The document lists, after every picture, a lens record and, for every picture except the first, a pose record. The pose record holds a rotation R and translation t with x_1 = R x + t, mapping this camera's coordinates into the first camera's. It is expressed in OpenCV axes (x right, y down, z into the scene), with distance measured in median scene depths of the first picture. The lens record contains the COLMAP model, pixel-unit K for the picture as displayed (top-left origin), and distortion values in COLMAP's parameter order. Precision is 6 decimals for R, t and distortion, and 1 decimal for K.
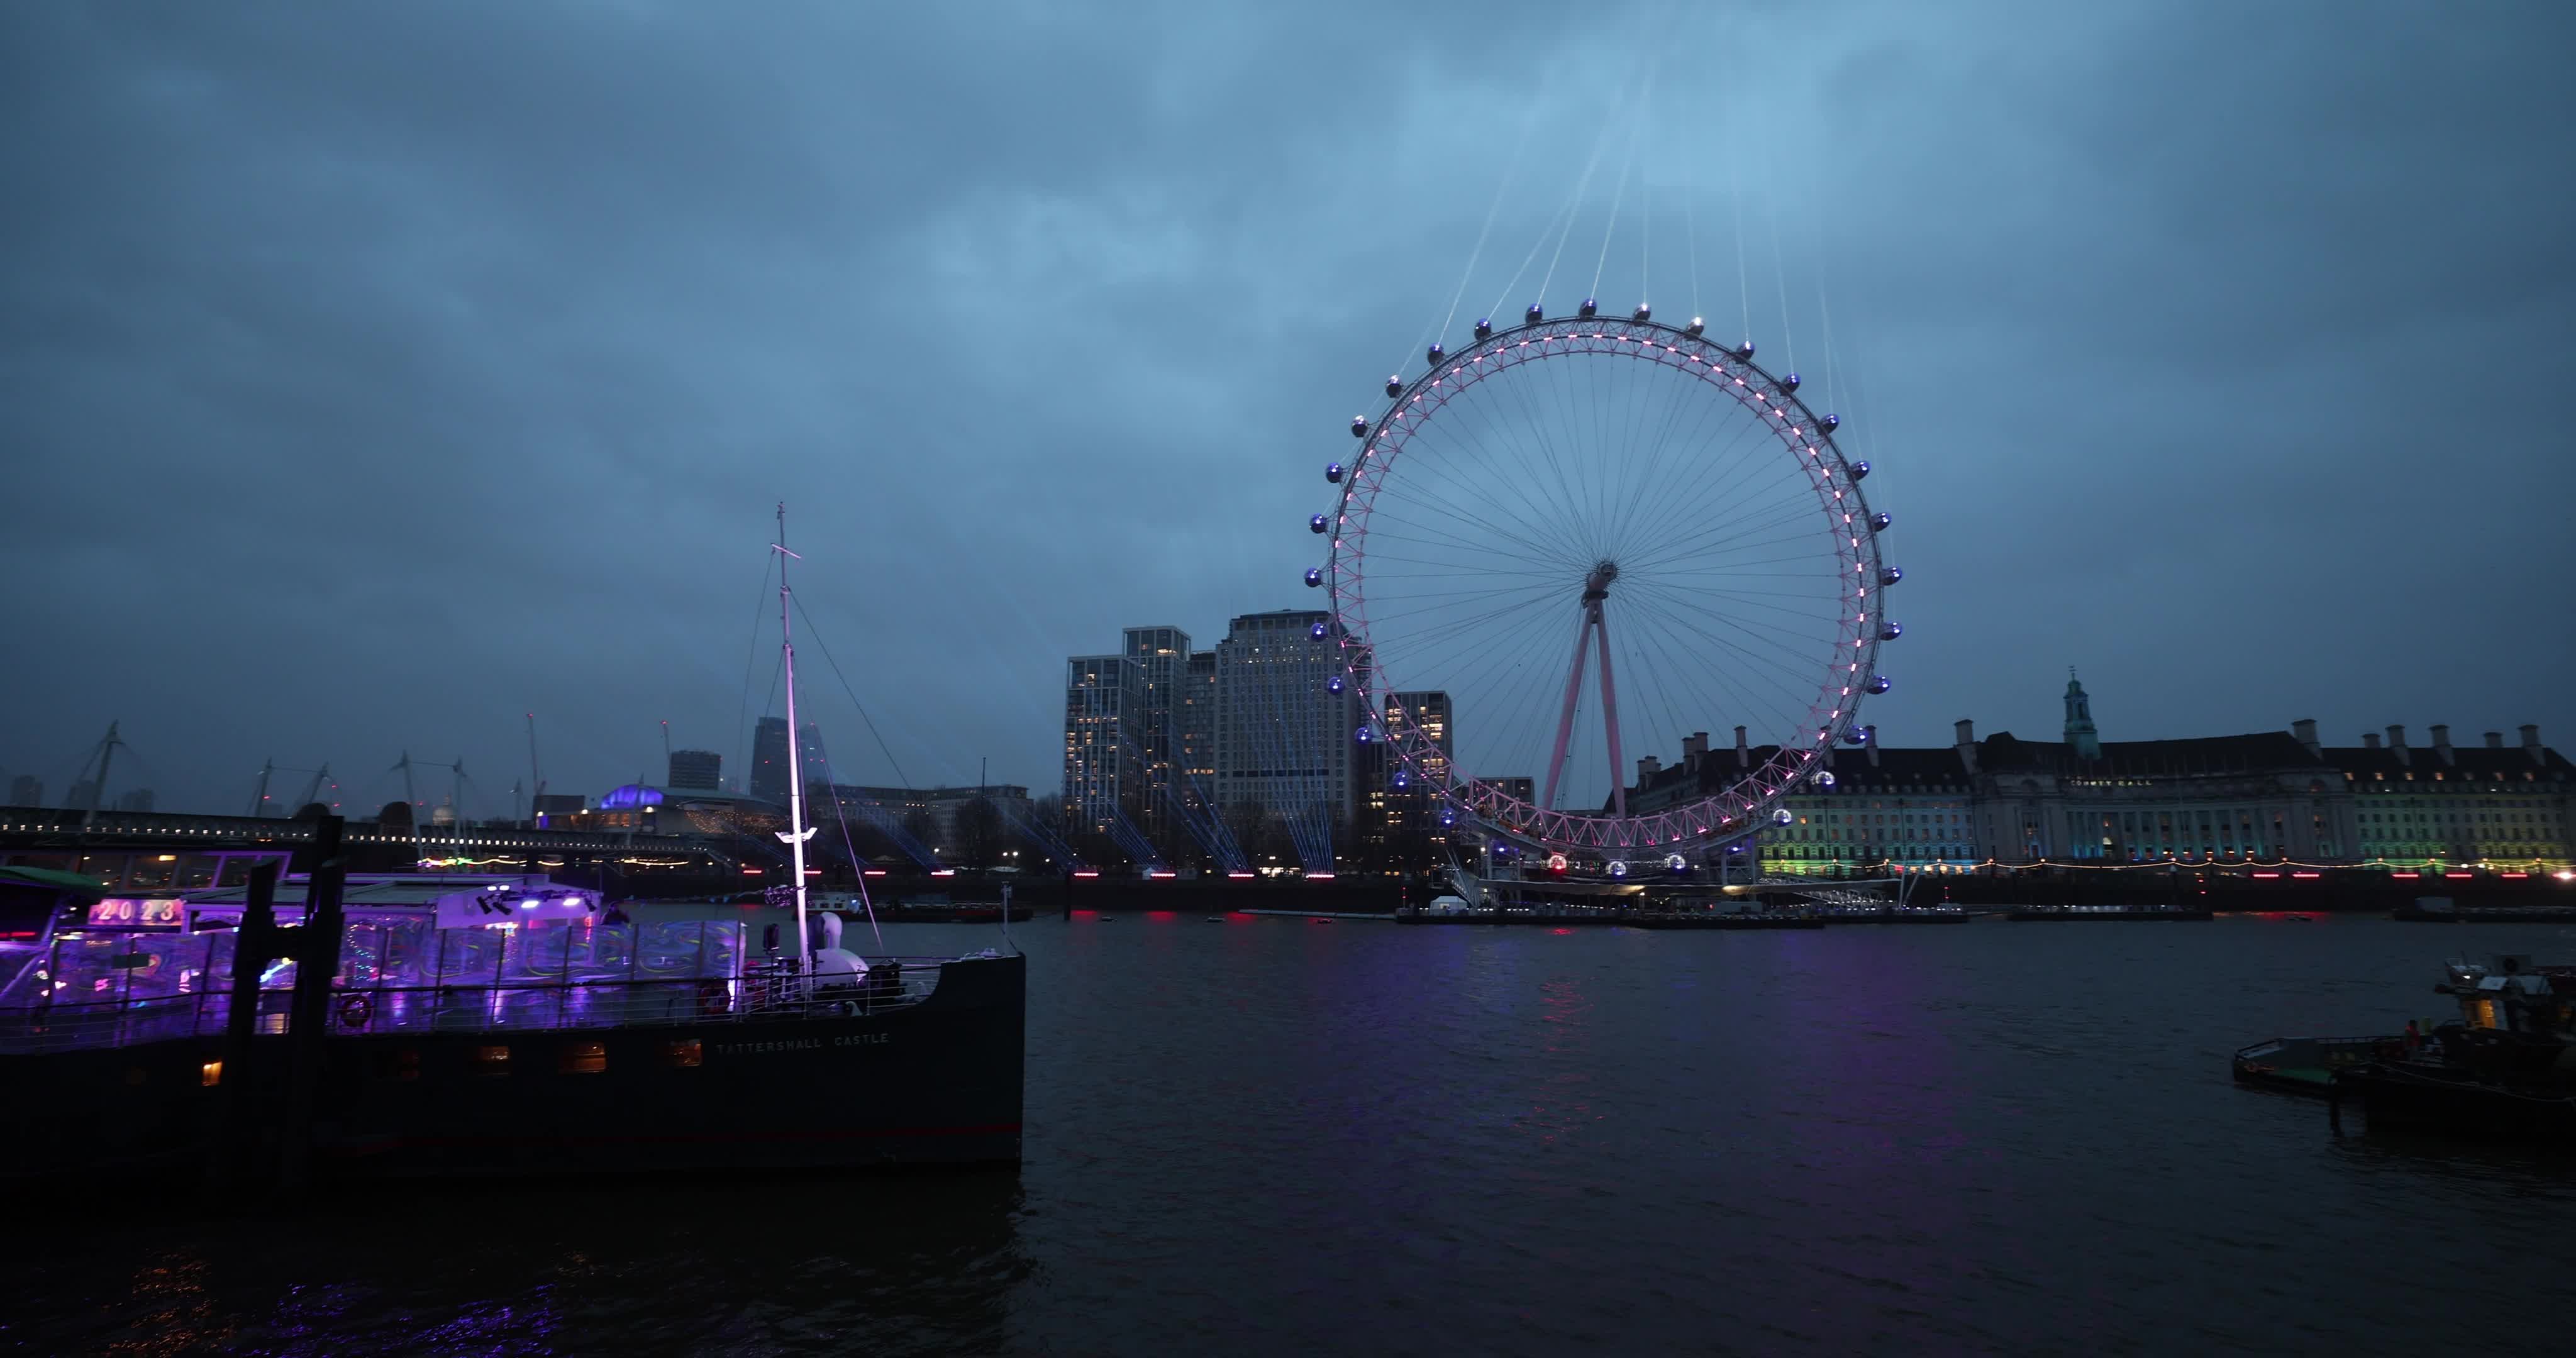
lens RADIAL K [[1117.6, 0, 1301.7], [0, 1117.6, 669.2], [0, 0, 1]] dist [-0.025381, 0.007177]
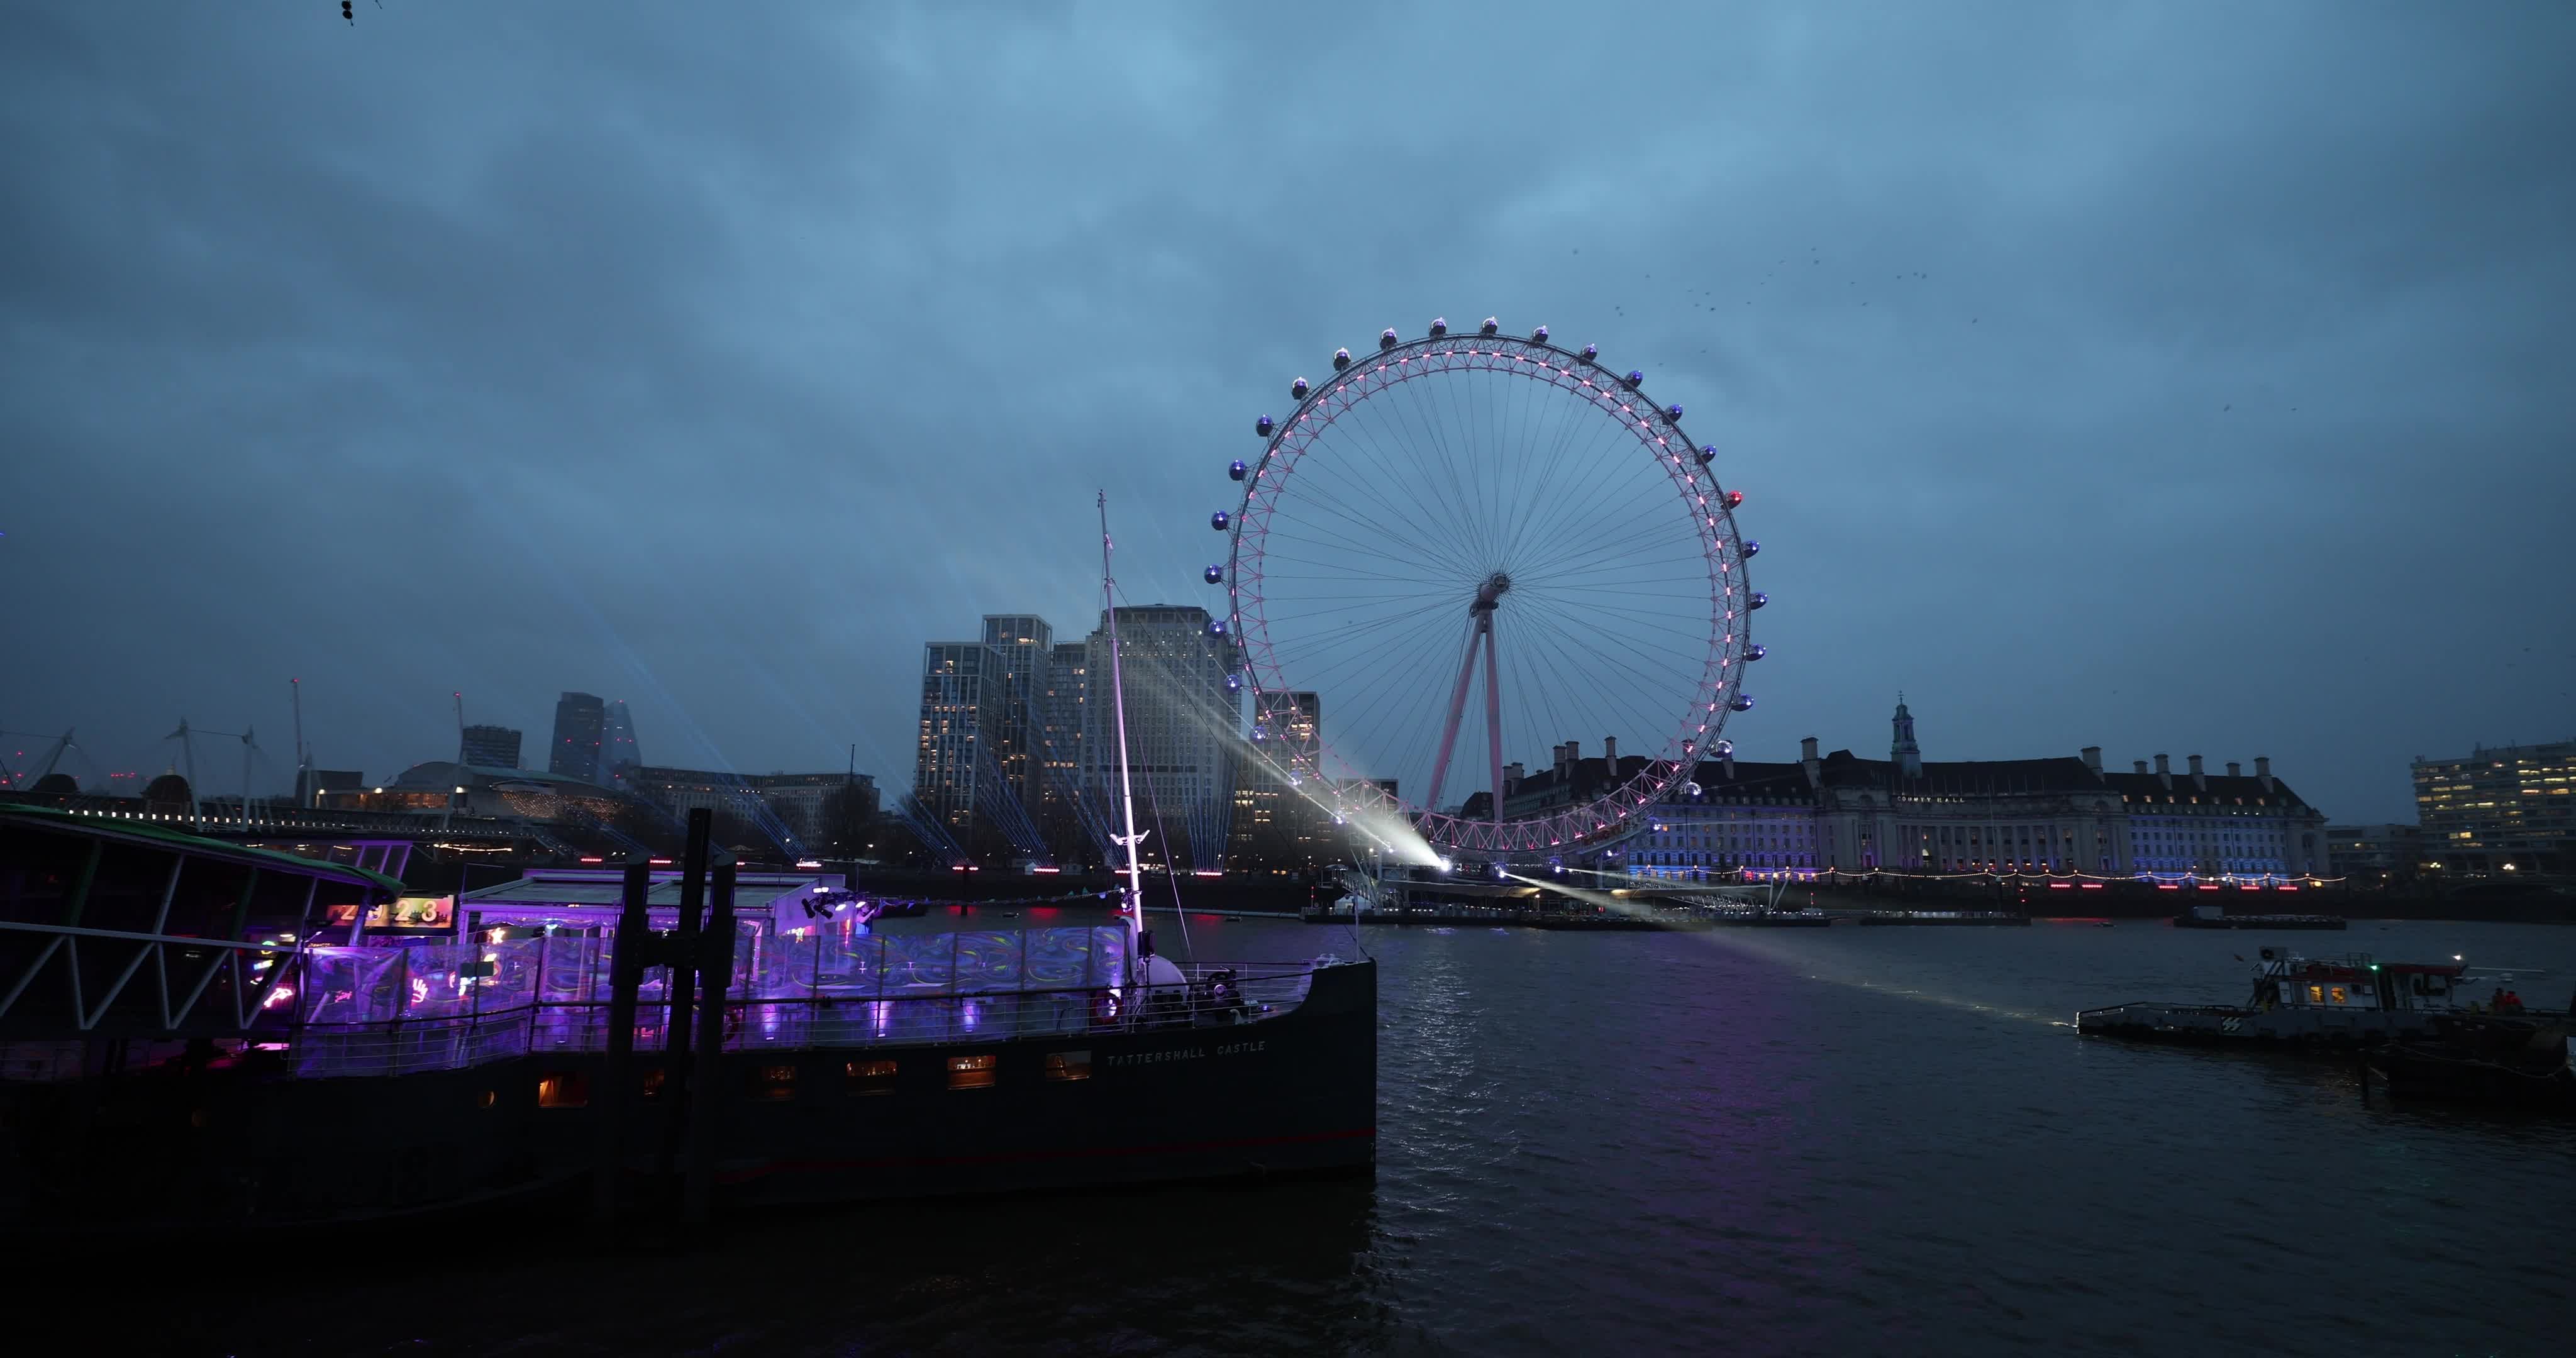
lens RADIAL K [[1117.6, 0, 1298.1], [0, 1117.6, 670.2], [0, 0, 1]] dist [-0.025381, 0.007177]
pose [[0.989071, 0.039641, 0.142008, -0.052081], [-0.040123, 0.999195, 0.000528, -0.000153], [-0.141873, -0.006220, 0.989865, 0.002792]]
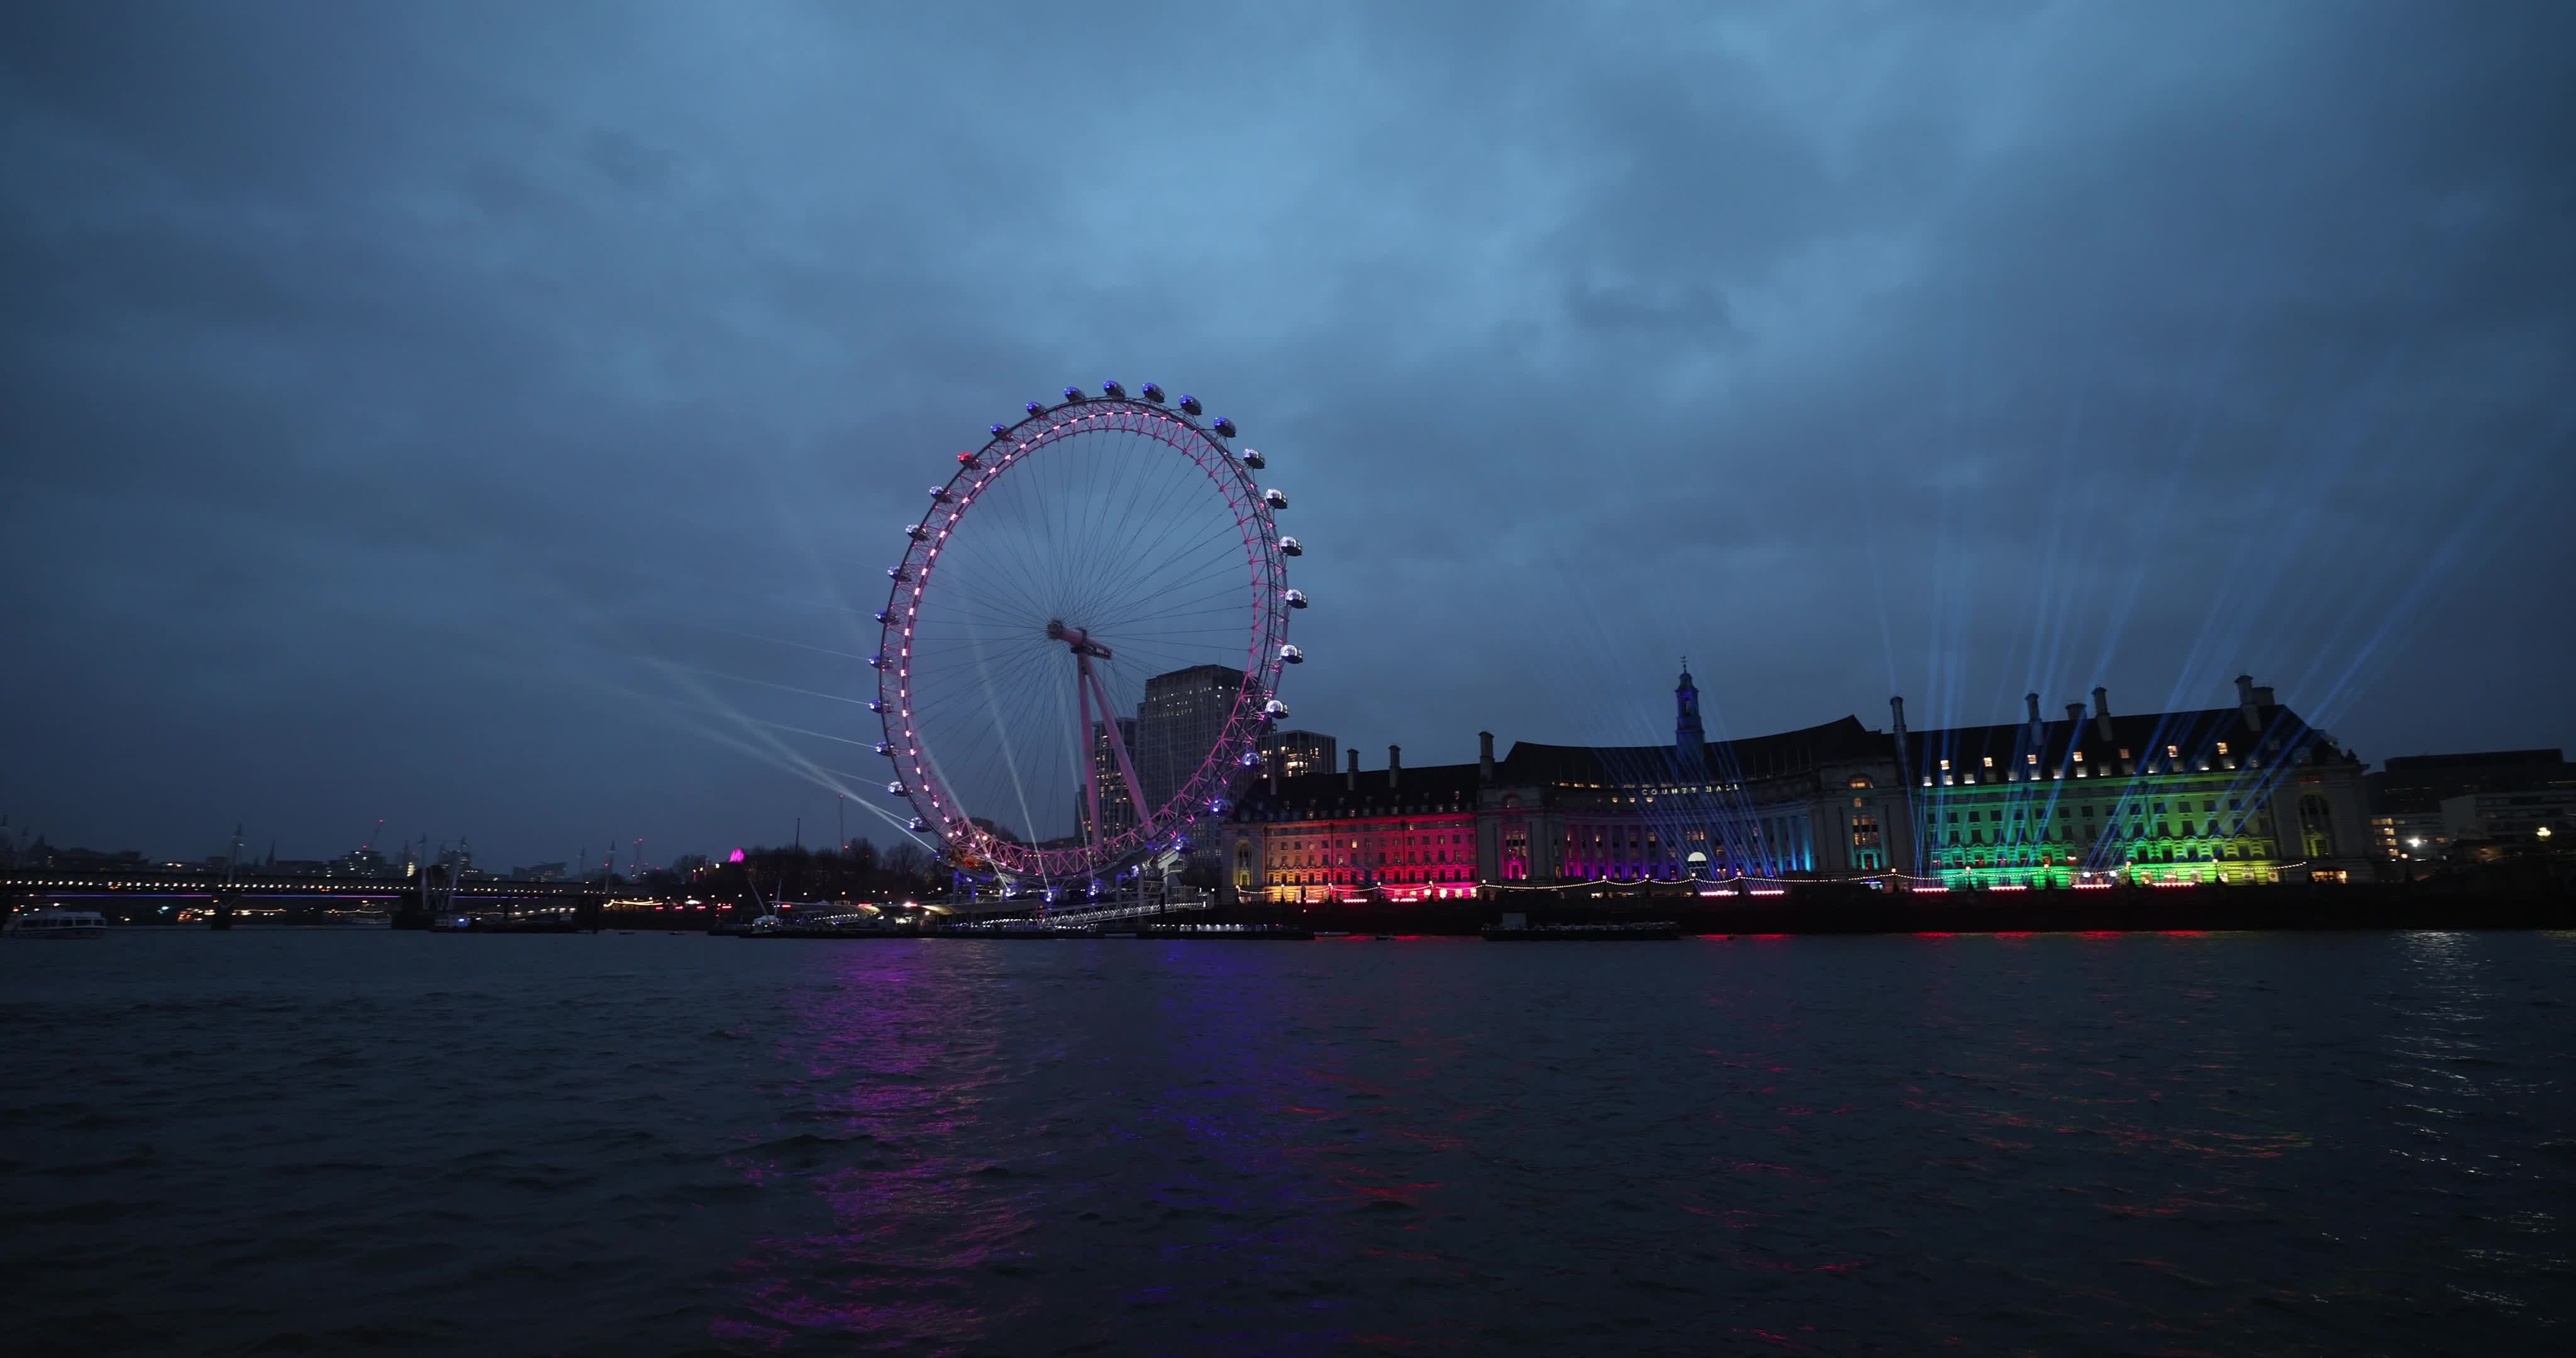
lens RADIAL K [[1117.6, 0, 1265.7], [0, 1117.6, 667.5], [0, 0, 1]] dist [-0.025381, 0.007177]
pose [[0.895304, -0.106468, -0.432544, 0.892224], [0.087673, 0.994140, -0.063231, 0.037334], [0.436742, 0.018689, 0.899393, 0.078569]]
